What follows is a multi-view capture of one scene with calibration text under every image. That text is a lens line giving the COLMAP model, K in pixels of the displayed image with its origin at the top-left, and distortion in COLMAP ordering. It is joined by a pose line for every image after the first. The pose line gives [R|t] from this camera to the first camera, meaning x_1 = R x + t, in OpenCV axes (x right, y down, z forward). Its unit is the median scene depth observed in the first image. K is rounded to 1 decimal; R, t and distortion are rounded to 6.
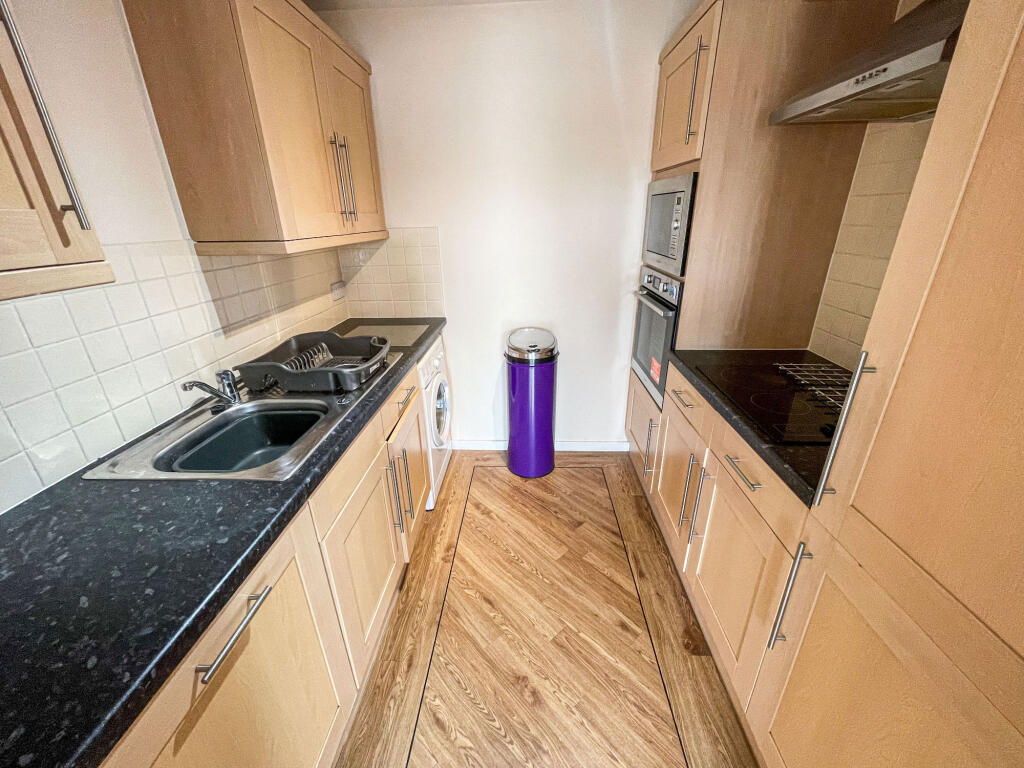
lens RADIAL K [[410.5, 0, 512.0], [0, 410.5, 384.0], [0, 0, 1]] dist [0.001093, 0.000035]
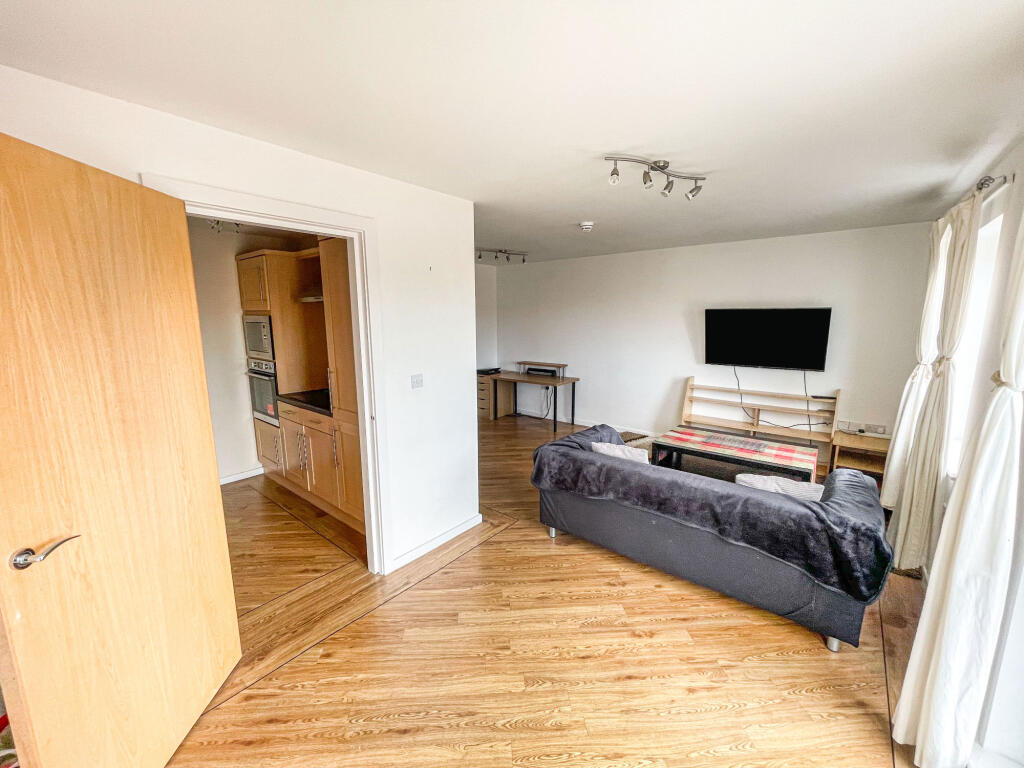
lens RADIAL K [[410.5, 0, 512.0], [0, 410.5, 384.0], [0, 0, 1]] dist [0.001093, 0.000035]
pose [[0.598146, -0.123478, 0.791817, -0.493684], [0.298053, 0.951457, -0.076779, 0.347921], [-0.743899, 0.281928, 0.605913, -1.059945]]
